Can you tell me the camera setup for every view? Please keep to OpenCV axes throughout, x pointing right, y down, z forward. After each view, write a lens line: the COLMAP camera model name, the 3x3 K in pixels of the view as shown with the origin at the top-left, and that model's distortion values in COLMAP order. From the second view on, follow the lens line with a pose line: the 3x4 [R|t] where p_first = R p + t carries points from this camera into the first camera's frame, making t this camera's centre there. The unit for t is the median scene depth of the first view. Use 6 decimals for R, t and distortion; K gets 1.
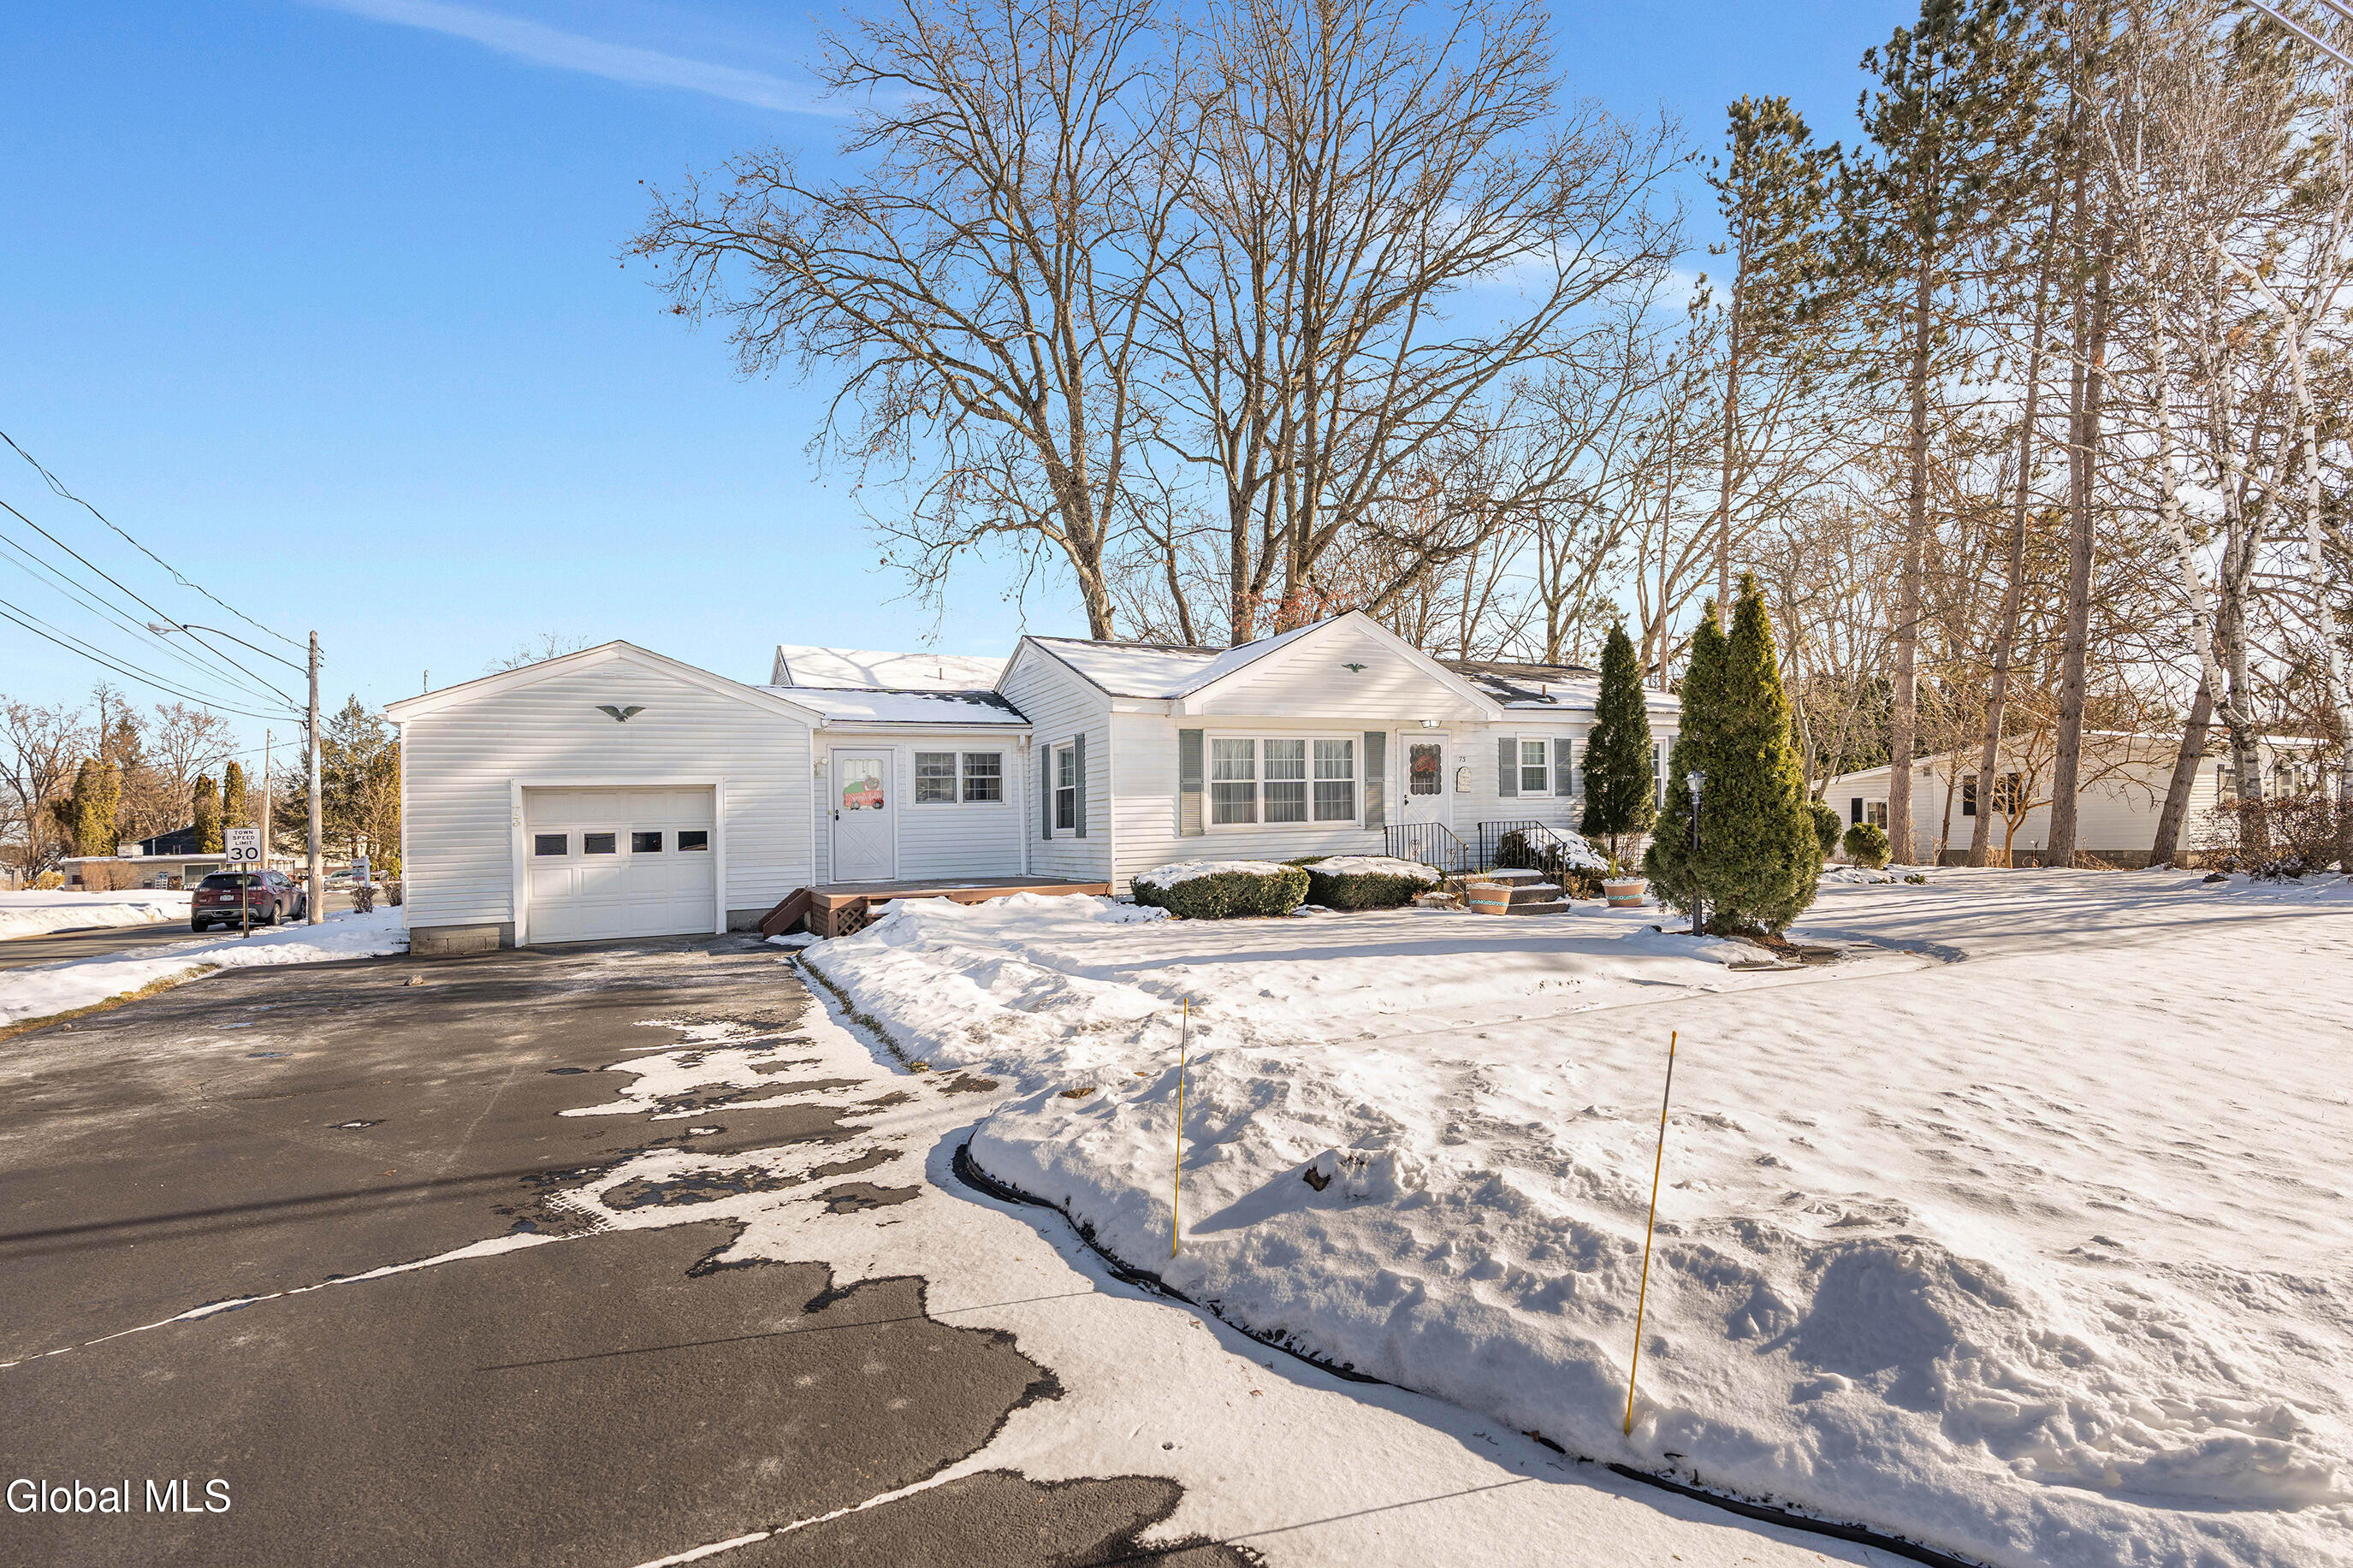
lens RADIAL K [[1051.6, 0, 1217.1], [0, 1051.6, 841.2], [0, 0, 1]] dist [-0.002026, 0.002333]
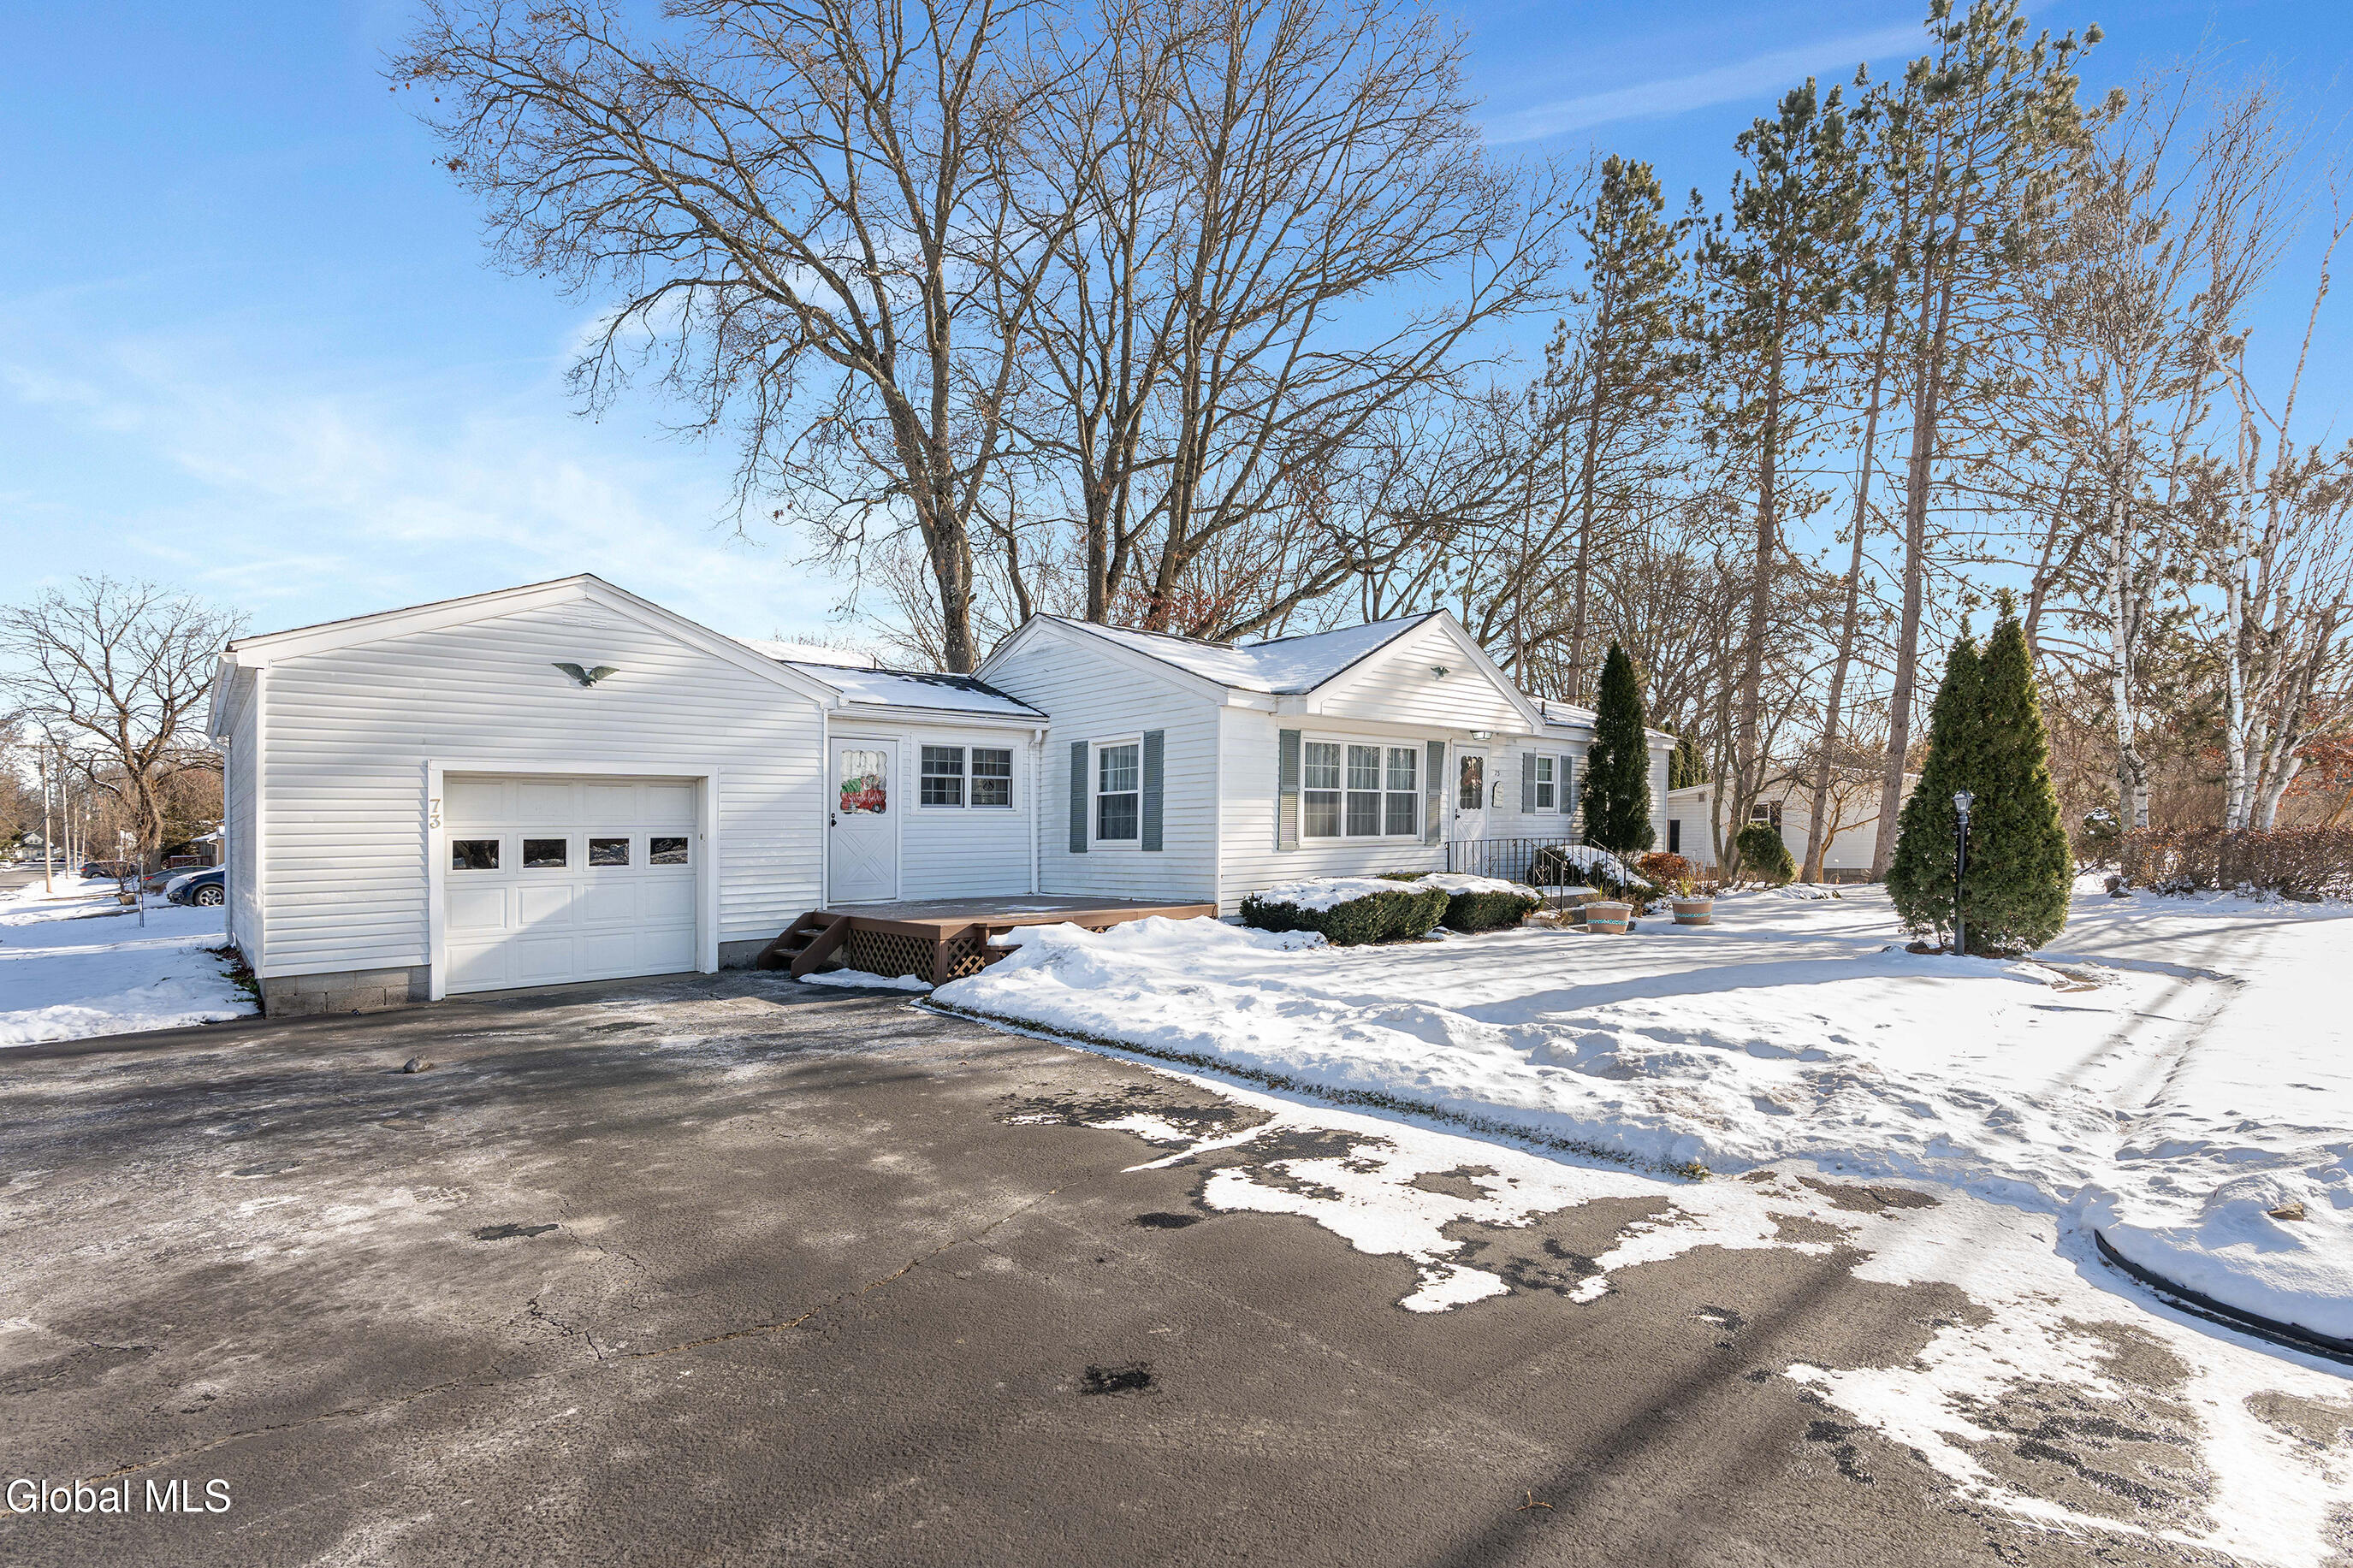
lens RADIAL K [[1051.6, 0, 1236.0], [0, 1051.6, 864.5], [0, 0, 1]] dist [-0.002026, 0.002333]
pose [[0.959558, 0.004727, 0.281472, -0.291467], [-0.007147, 0.999946, 0.007573, 0.000741], [-0.281421, -0.009278, 0.959540, 0.148208]]
